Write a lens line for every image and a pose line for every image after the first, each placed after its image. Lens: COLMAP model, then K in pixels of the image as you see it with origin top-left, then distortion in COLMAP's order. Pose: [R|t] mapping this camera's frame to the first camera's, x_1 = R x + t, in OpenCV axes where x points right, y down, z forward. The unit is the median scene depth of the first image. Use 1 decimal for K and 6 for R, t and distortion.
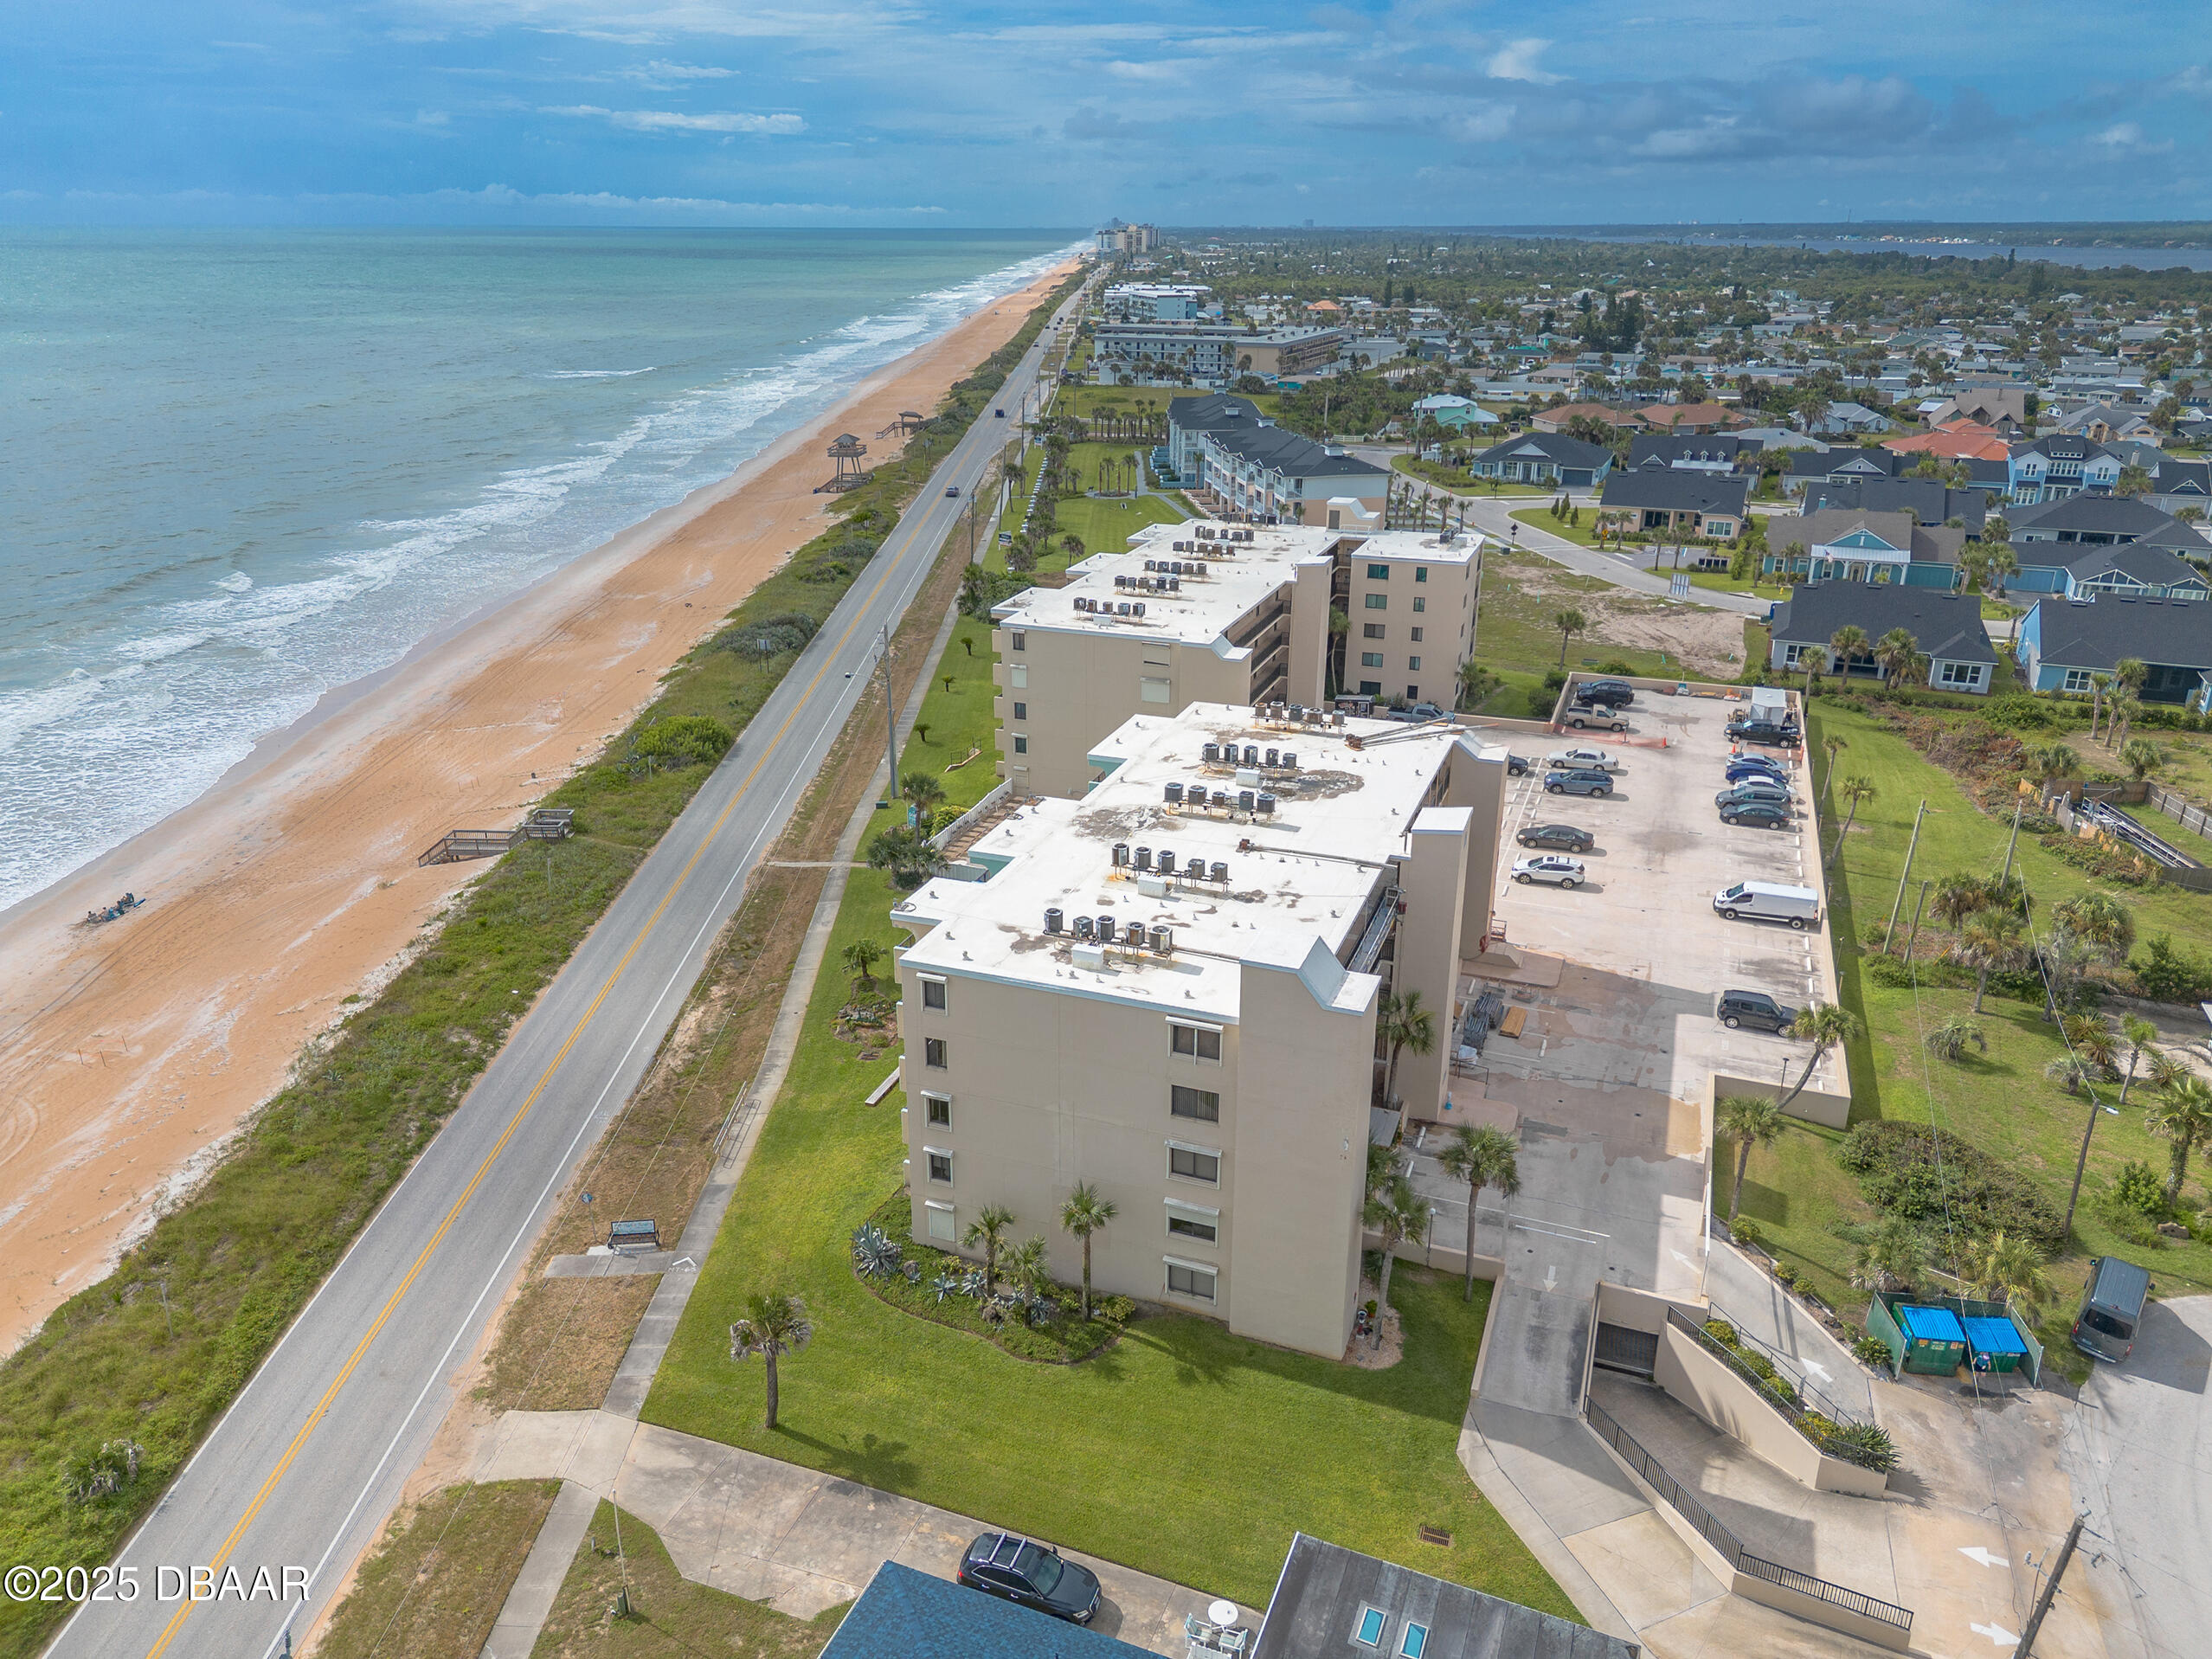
lens RADIAL K [[1556.8, 0, 1096.6], [0, 1556.8, 824.3], [0, 0, 1]] dist [0.081150, -0.079519]
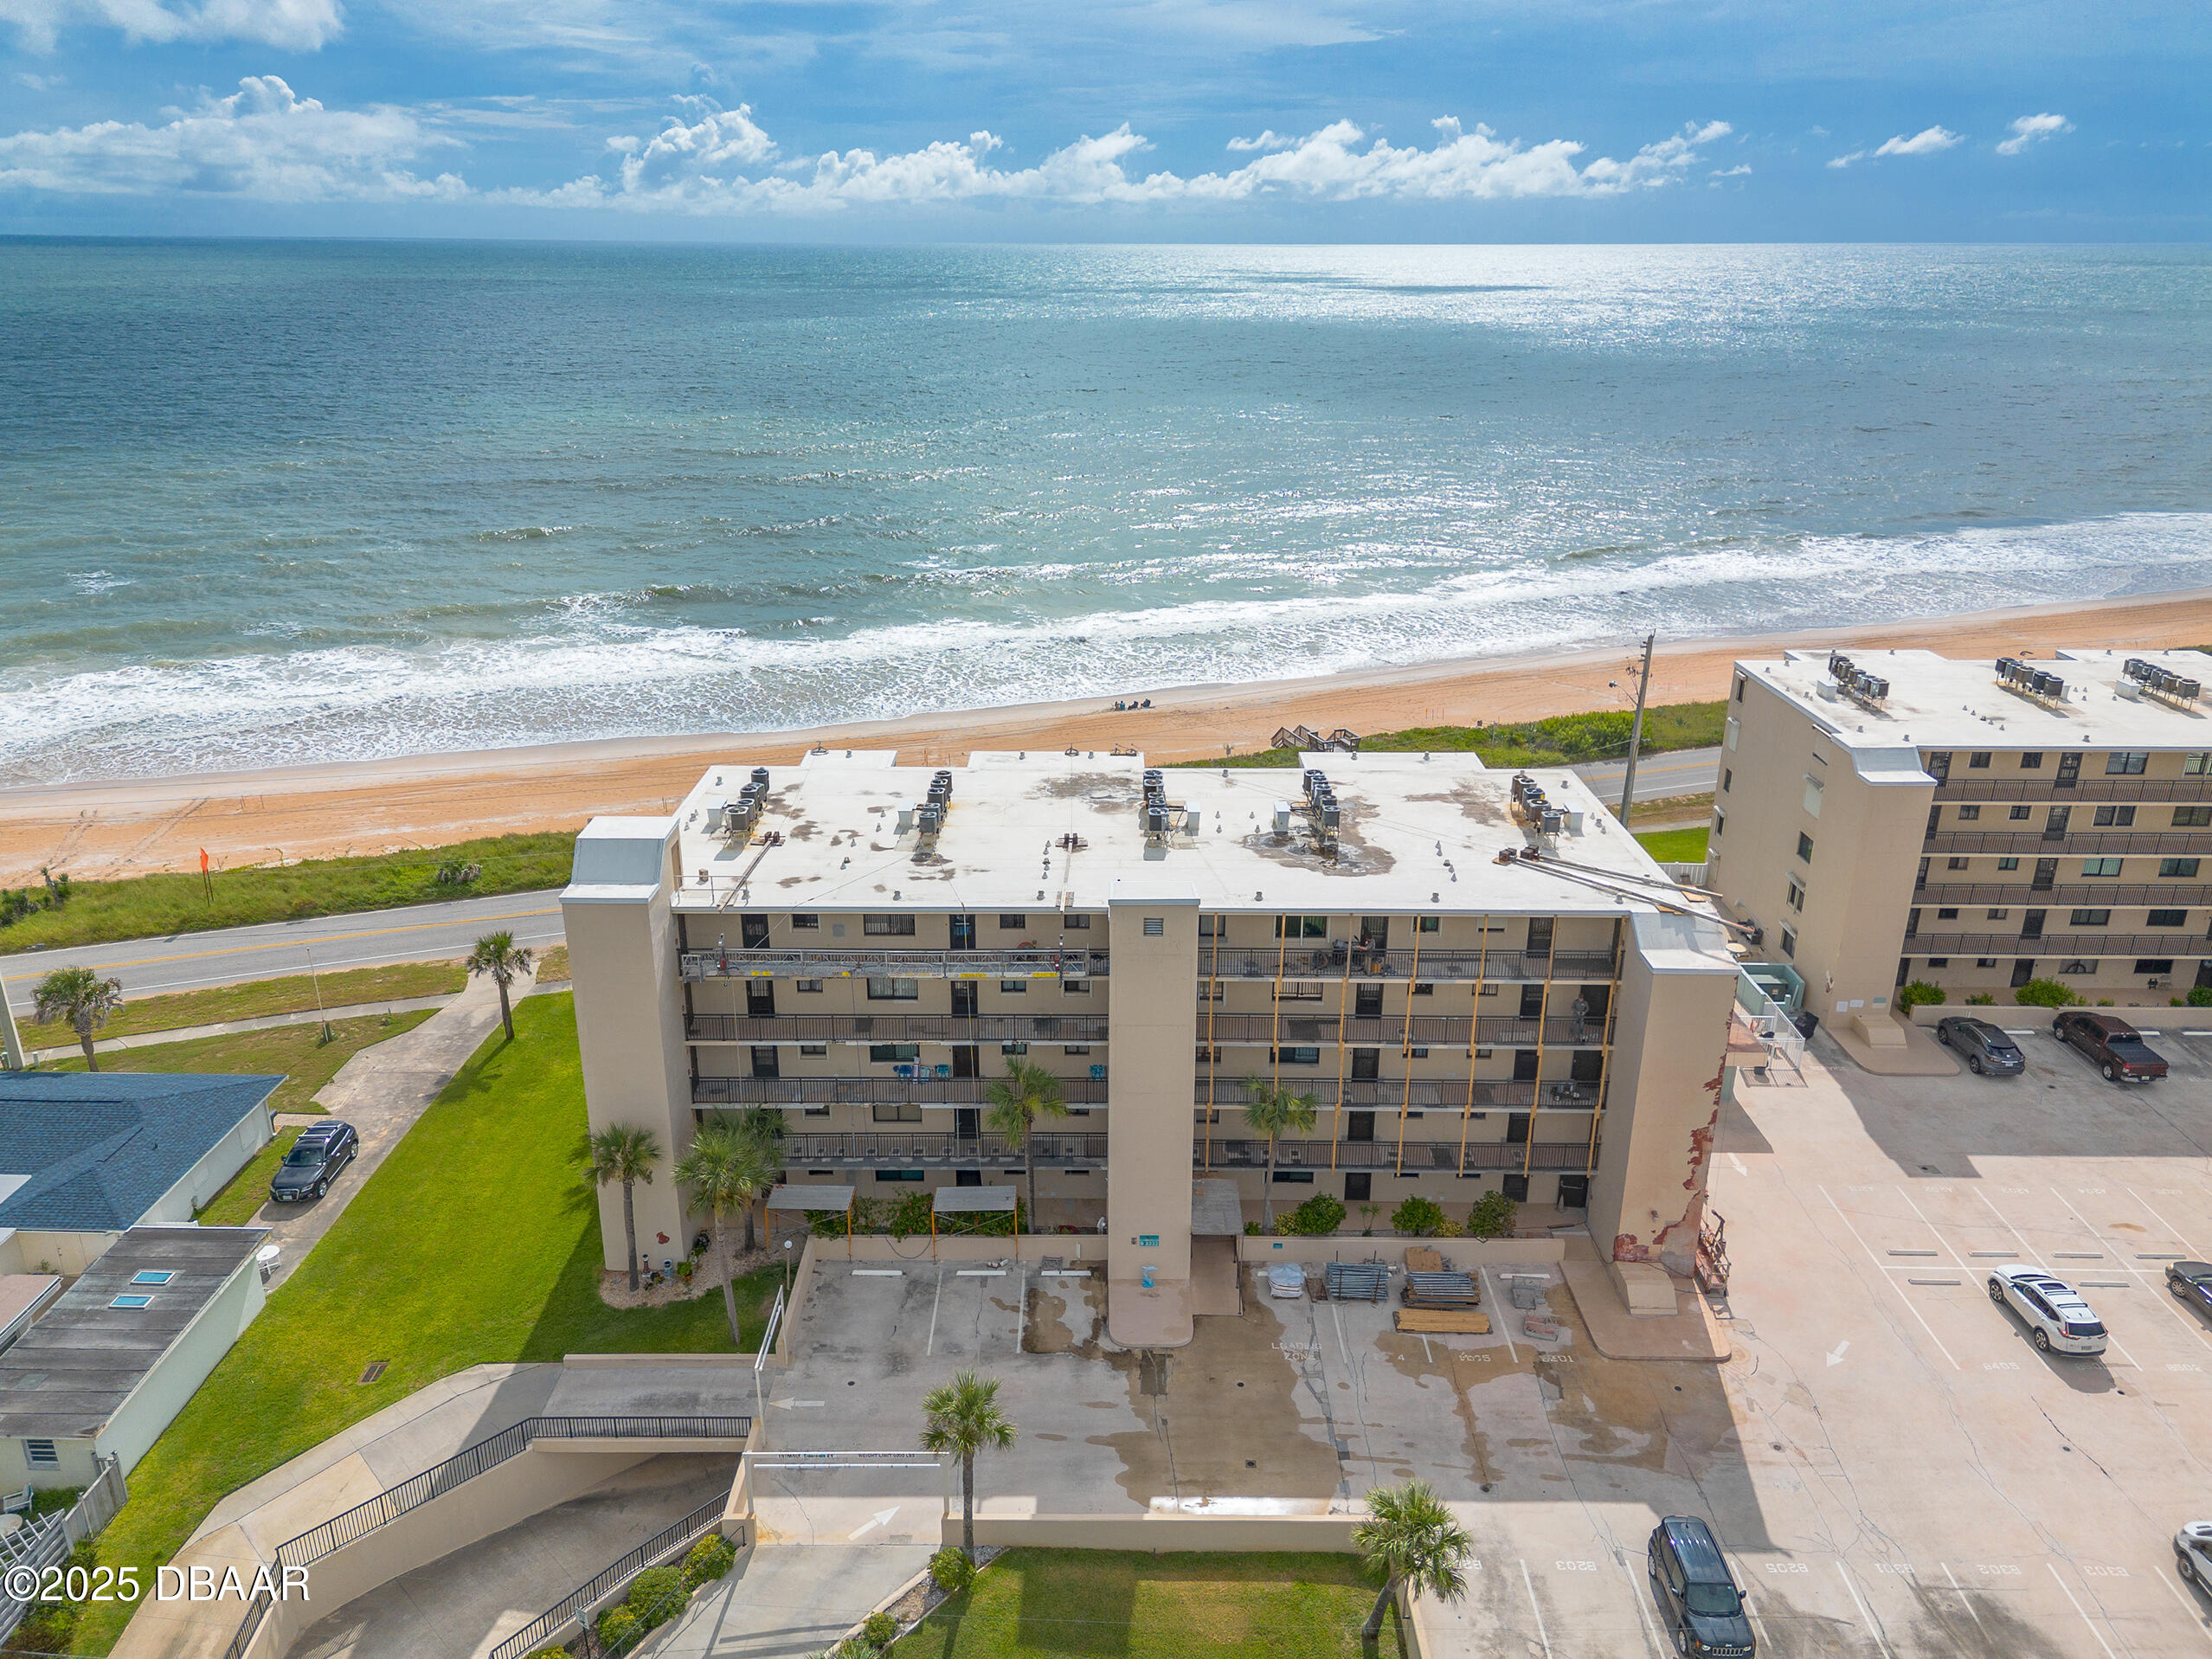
lens RADIAL K [[1558.1, 0, 1096.0], [0, 1558.1, 835.4], [0, 0, 1]] dist [0.072612, -0.074236]
pose [[0.354994, 0.330503, -0.874498, 0.666871], [-0.335587, 0.918128, 0.210764, -0.136432], [0.872560, 0.218650, 0.436843, 0.511799]]
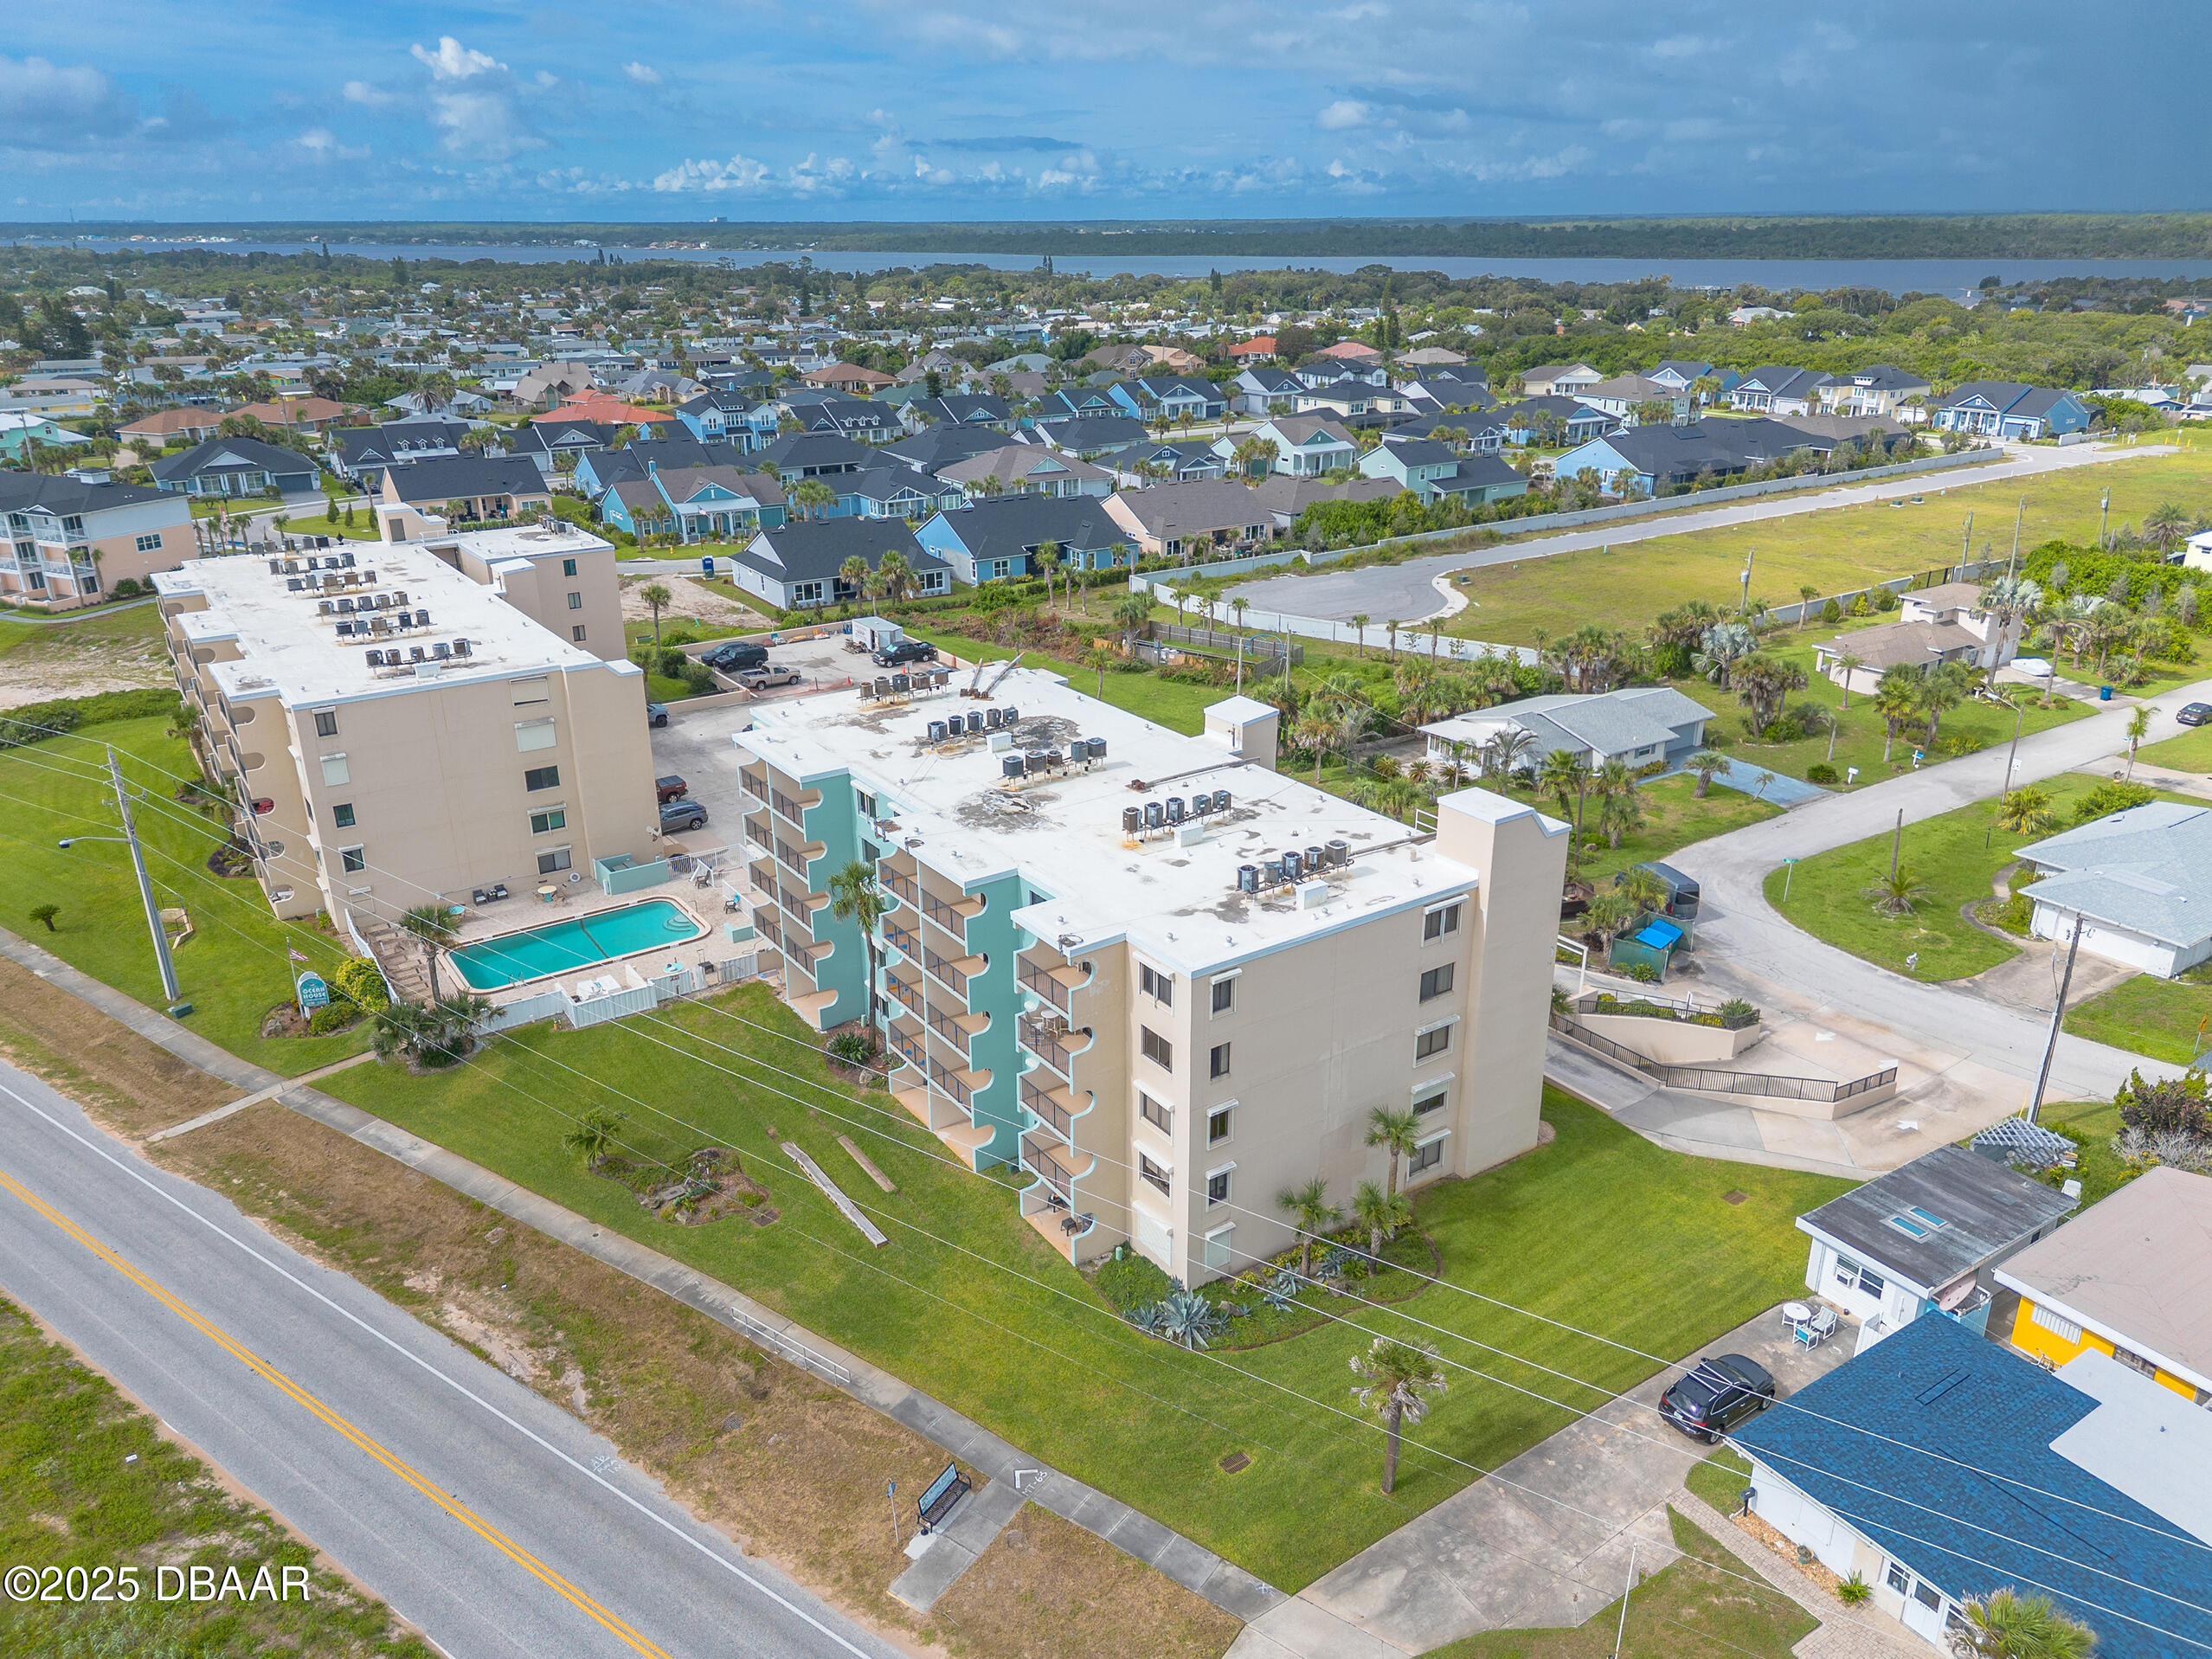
lens RADIAL K [[1558.1, 0, 1096.0], [0, 1558.1, 835.4], [0, 0, 1]] dist [0.072612, -0.074236]
pose [[0.567329, -0.303361, 0.765578, -0.540786], [0.299262, 0.942063, 0.151526, -0.090288], [-0.767190, 0.143143, 0.625244, 0.328620]]
